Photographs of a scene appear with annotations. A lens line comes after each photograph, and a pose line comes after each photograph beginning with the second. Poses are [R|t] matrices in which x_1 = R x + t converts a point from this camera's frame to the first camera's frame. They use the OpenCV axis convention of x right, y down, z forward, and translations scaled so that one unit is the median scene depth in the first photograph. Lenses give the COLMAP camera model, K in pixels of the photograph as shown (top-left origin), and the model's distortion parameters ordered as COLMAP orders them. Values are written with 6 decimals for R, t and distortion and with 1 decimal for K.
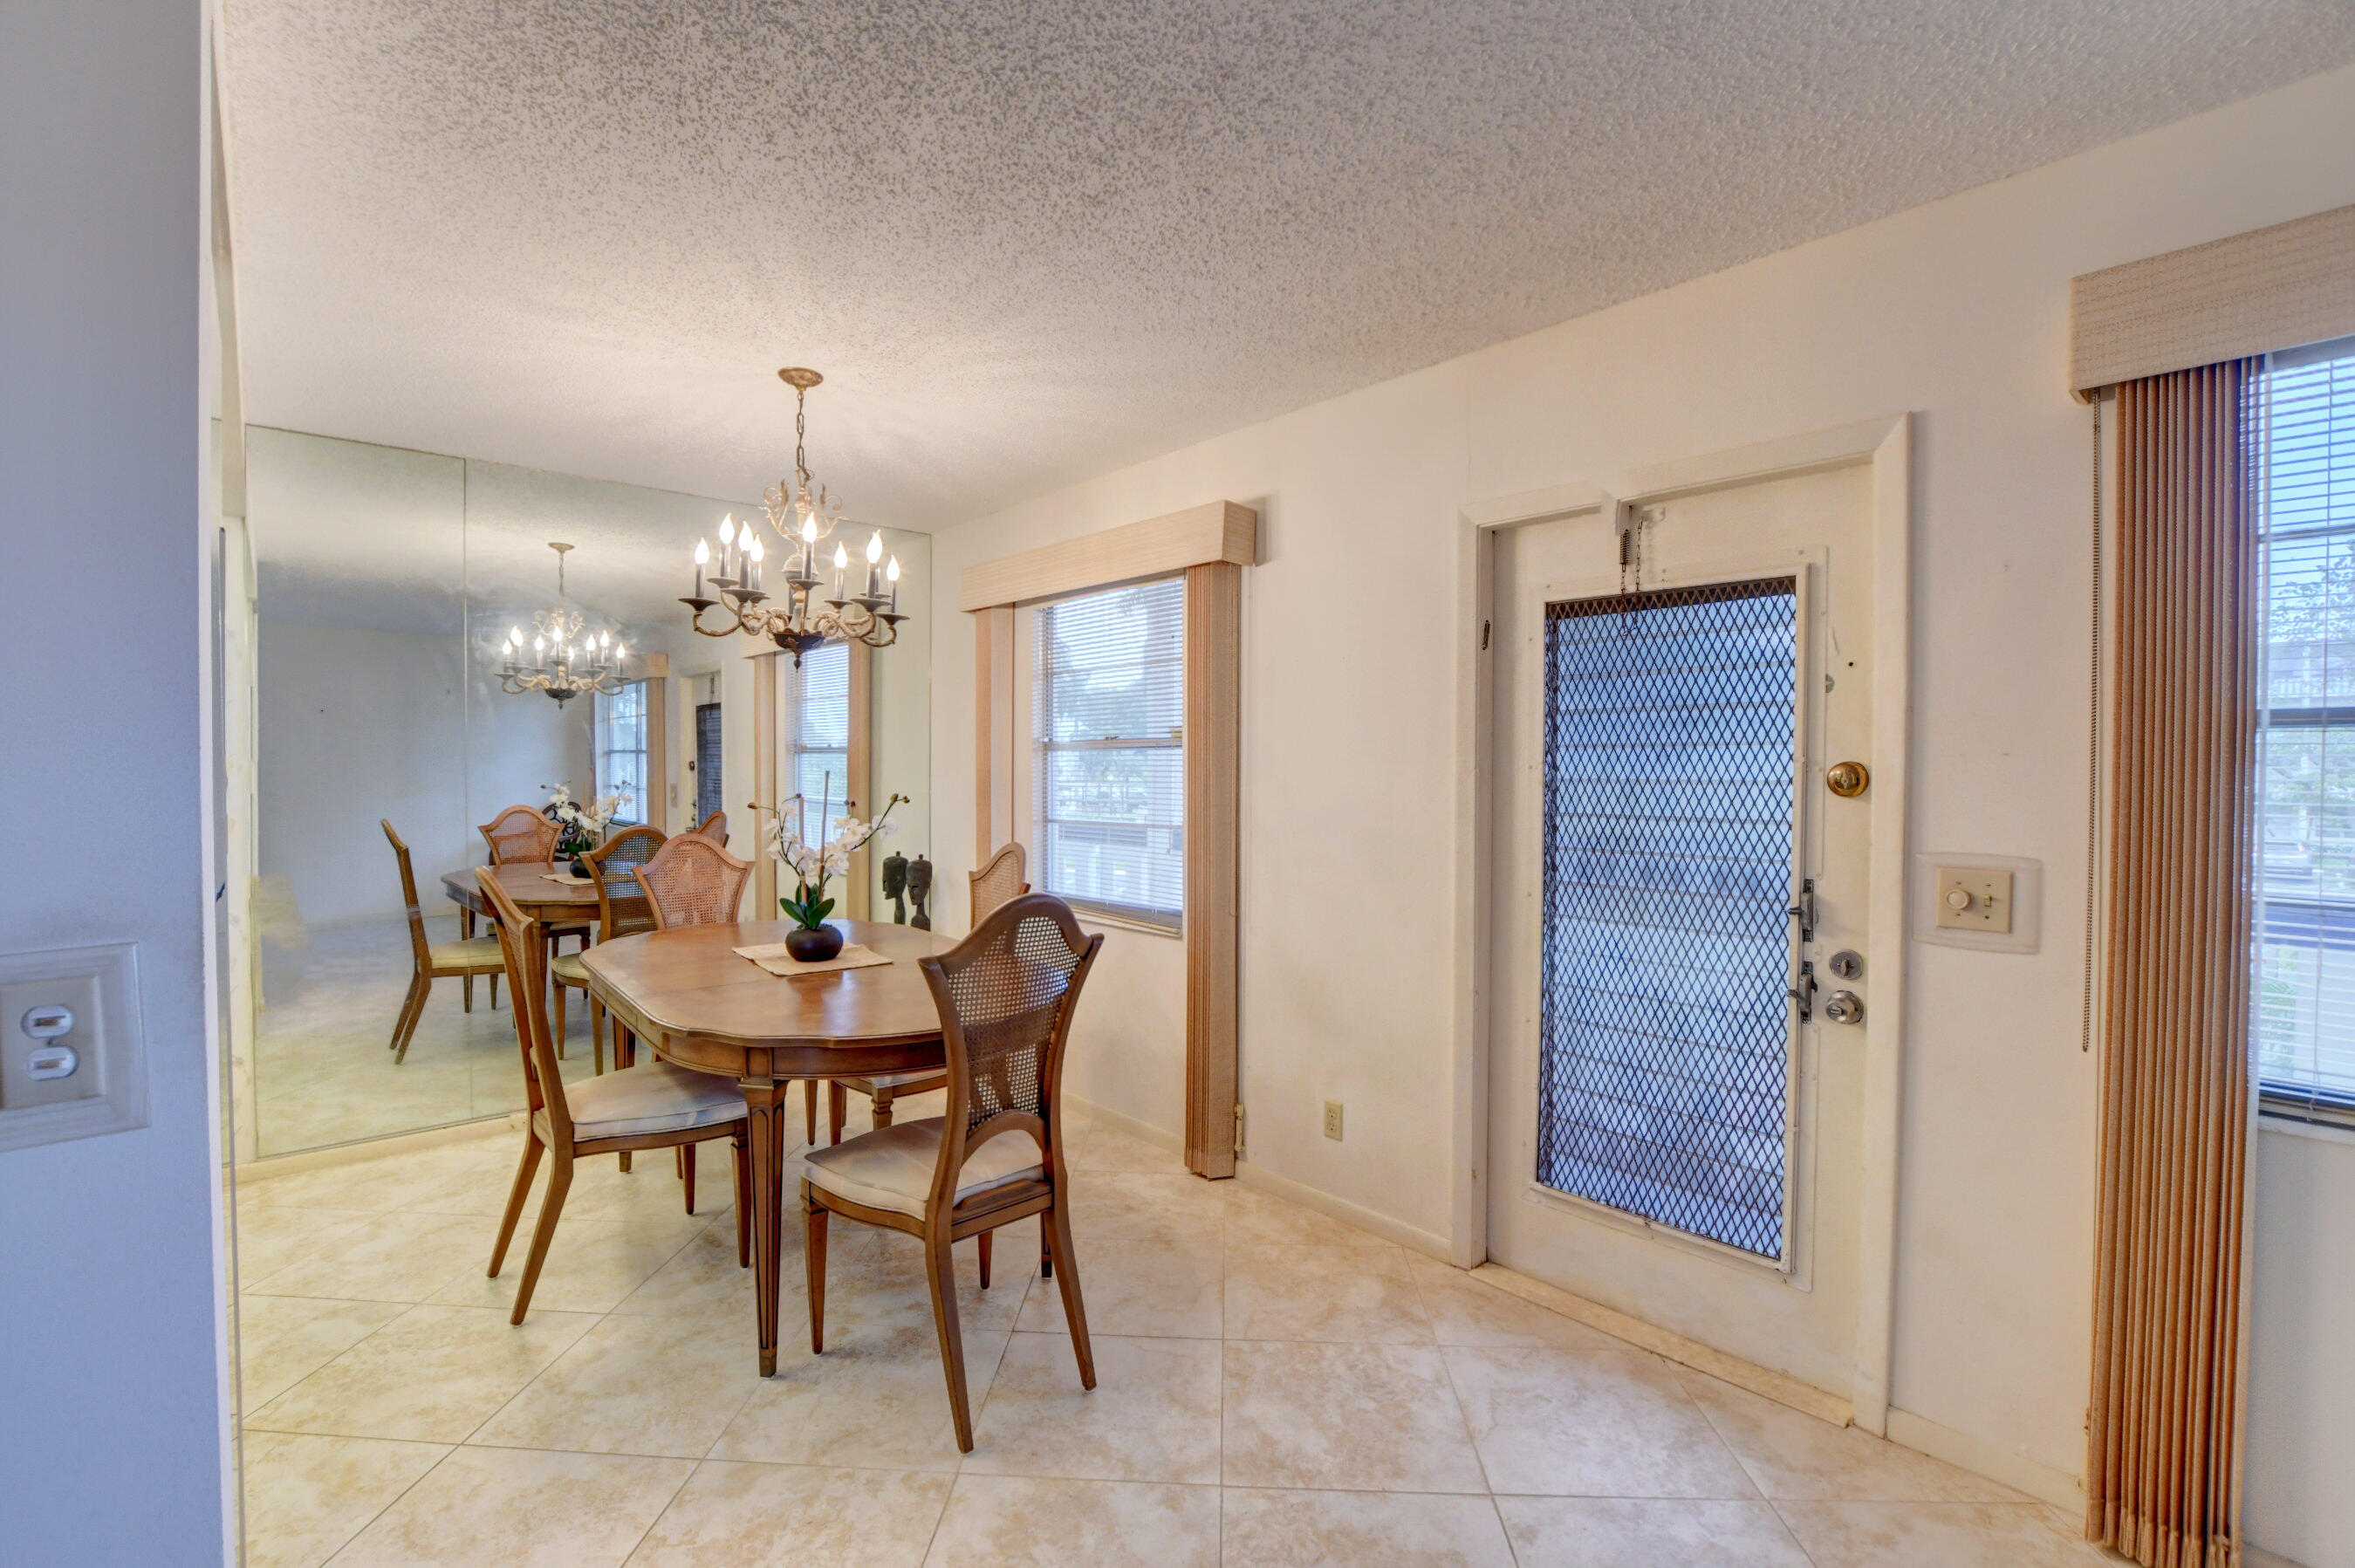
lens RADIAL K [[1036.4, 0, 1174.0], [0, 1036.4, 795.9], [0, 0, 1]] dist [-0.028461, 0.003319]
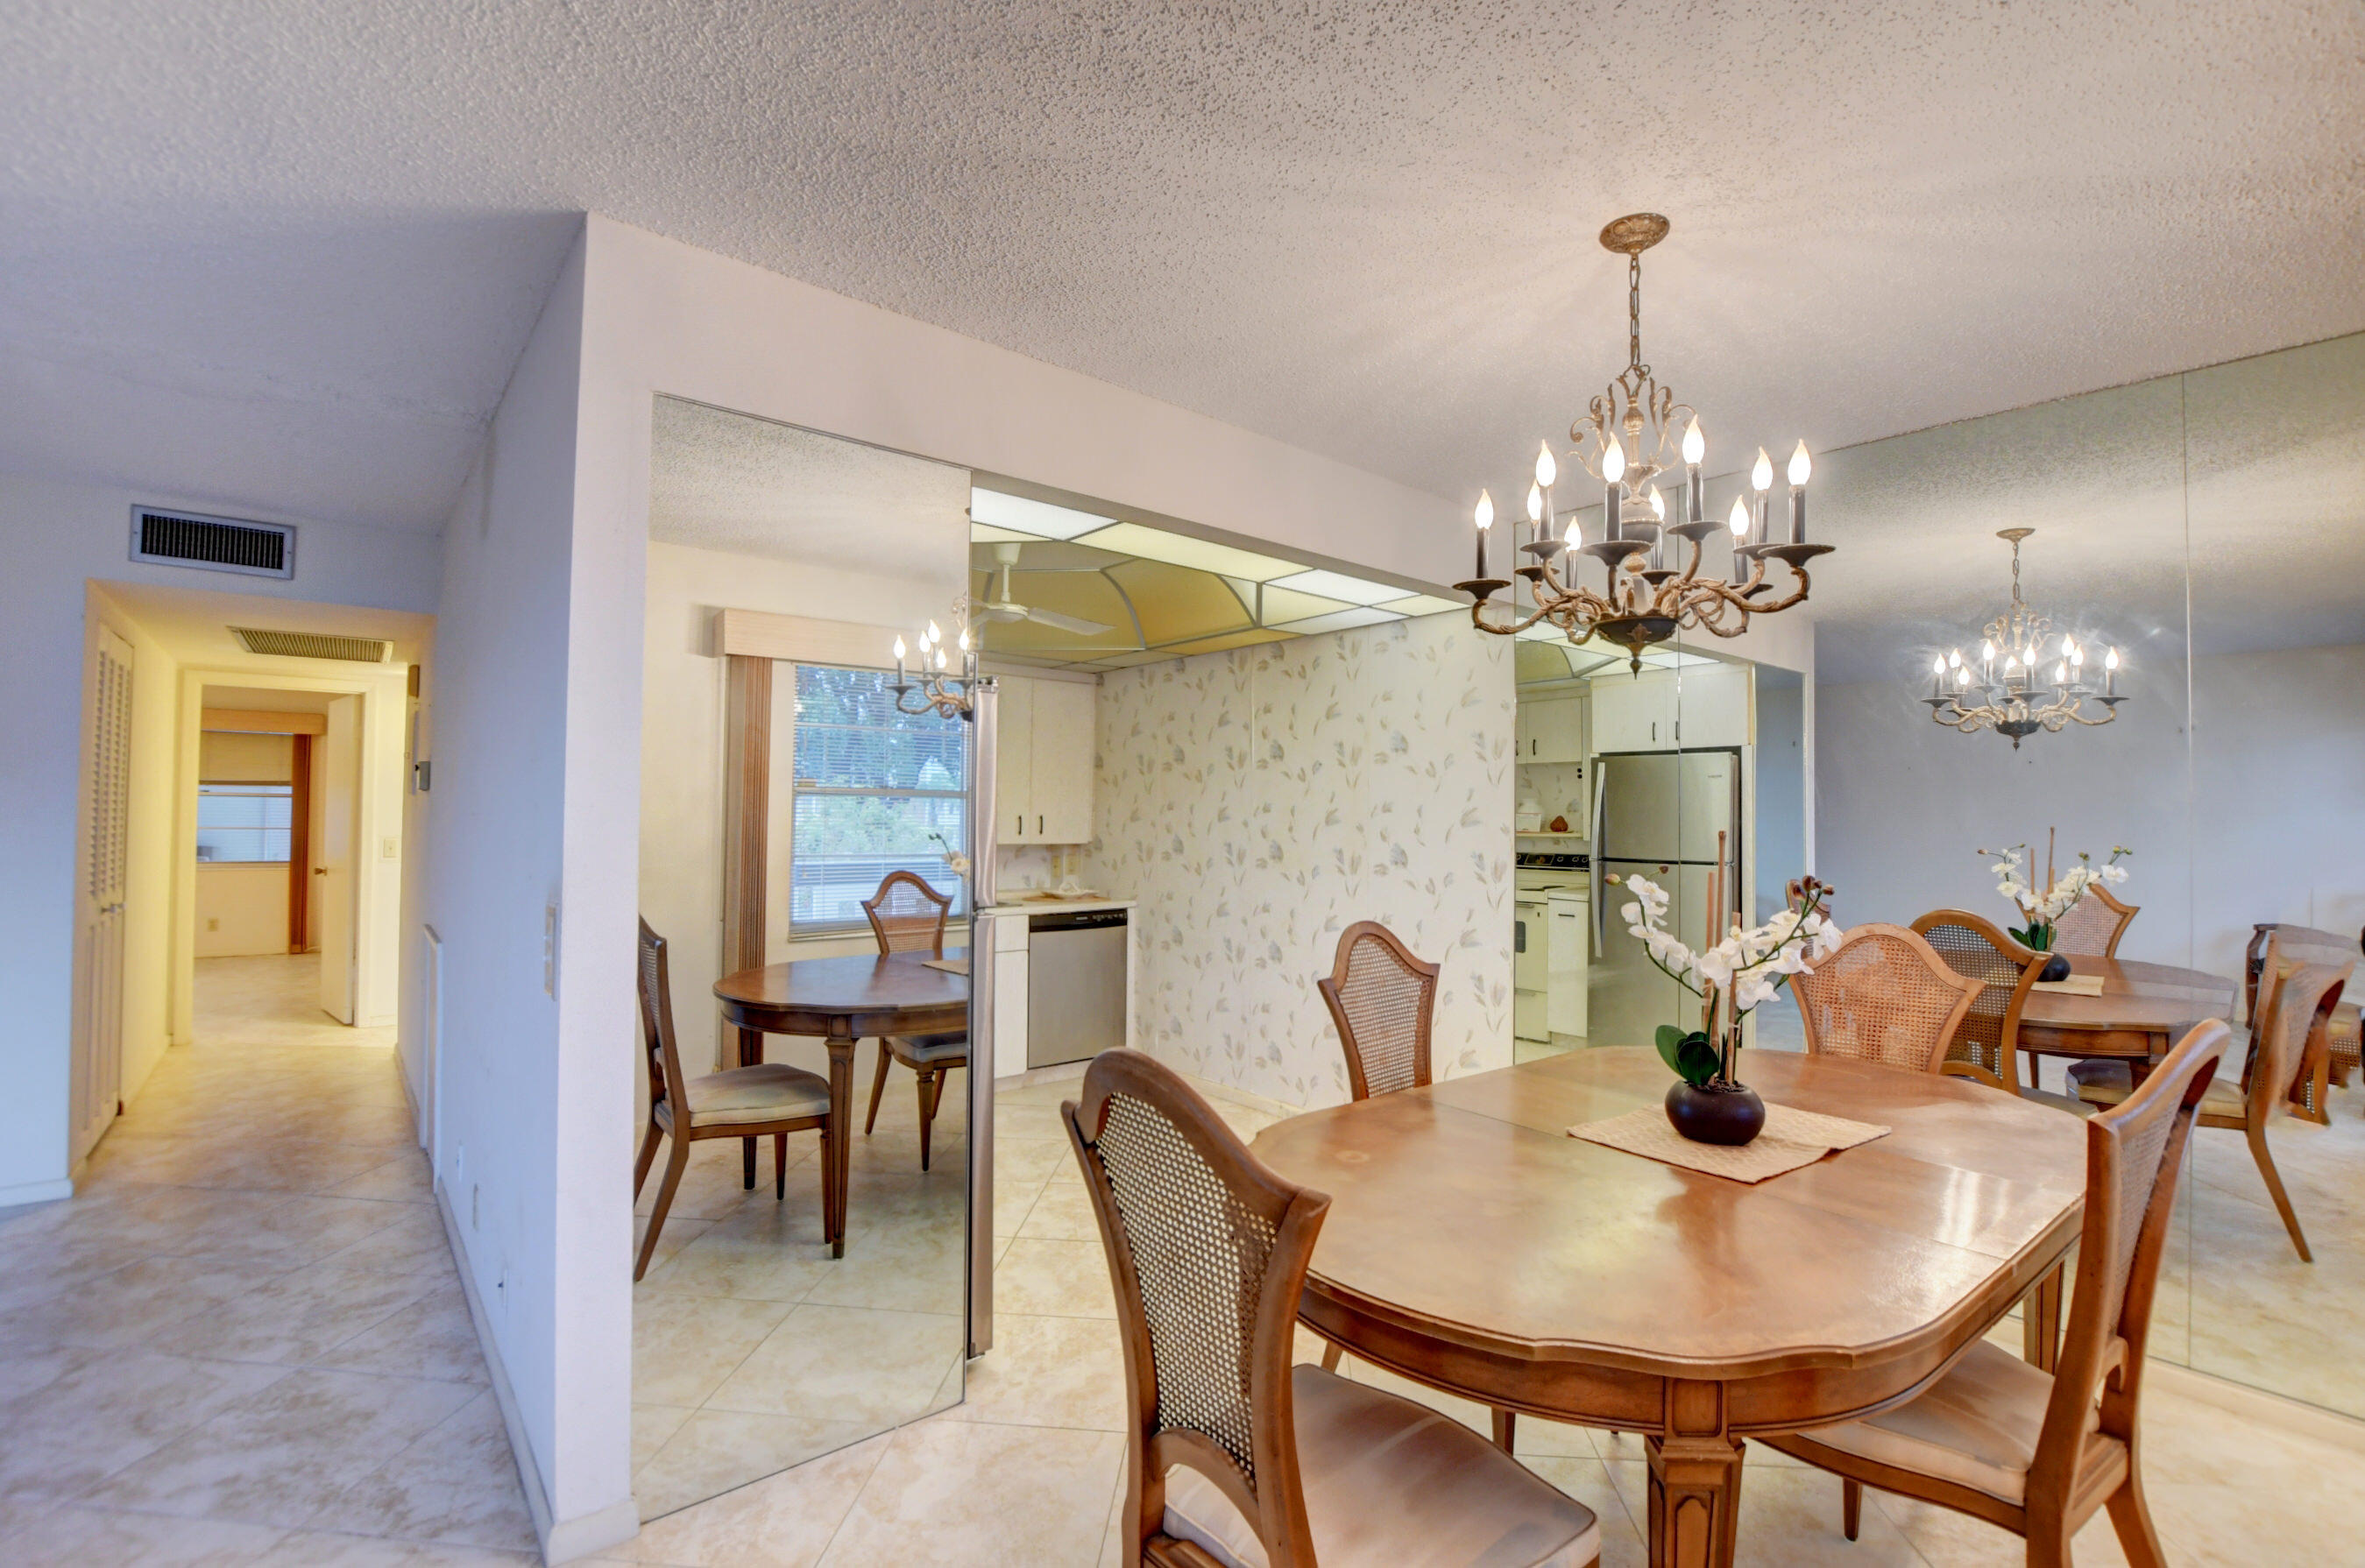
lens RADIAL K [[1040.6, 0, 1173.1], [0, 1040.6, 797.7], [0, 0, 1]] dist [-0.028461, 0.003319]
pose [[-0.039129, -0.020119, -0.999032, 0.347305], [-0.036329, 0.999165, -0.018699, -0.026516], [0.998574, 0.035562, -0.039827, 0.864087]]
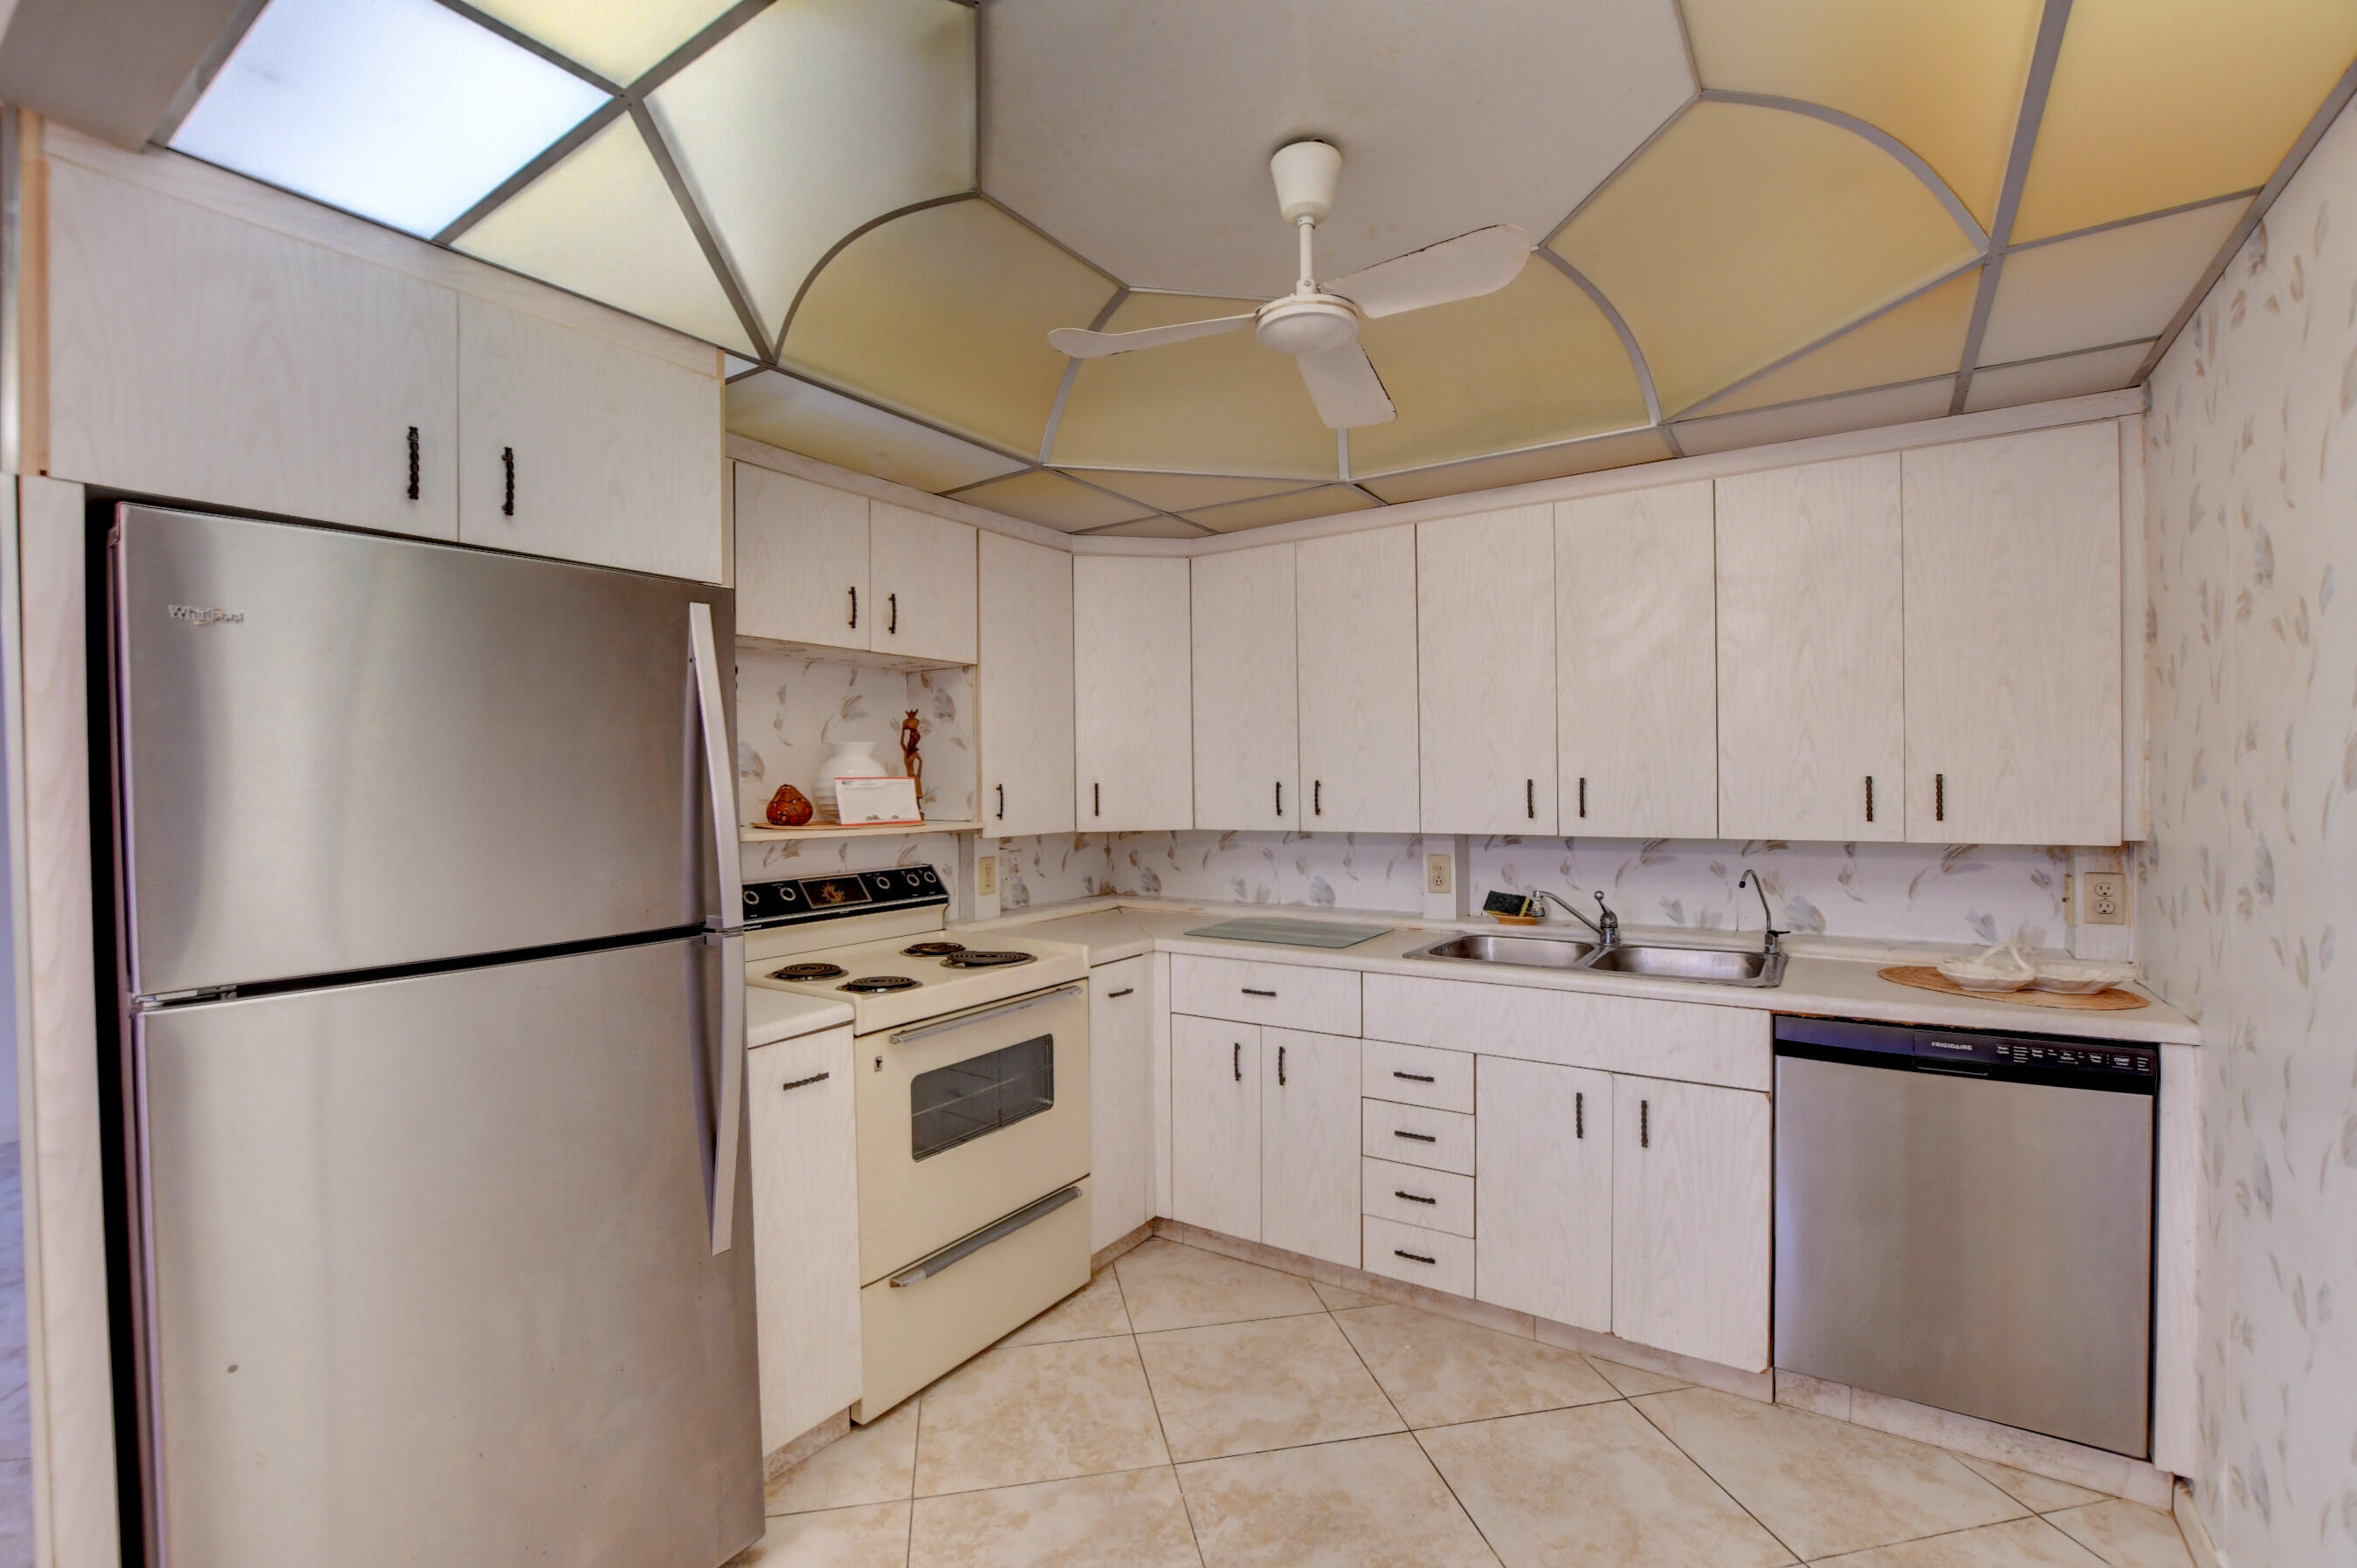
lens RADIAL K [[1037.1, 0, 1189.2], [0, 1037.1, 796.2], [0, 0, 1]] dist [-0.028461, 0.003319]
pose [[-0.968071, 0.012093, -0.250383, -1.007893], [0.002237, 0.999213, 0.039612, -0.038375], [0.250665, 0.037787, -0.967336, 1.207147]]
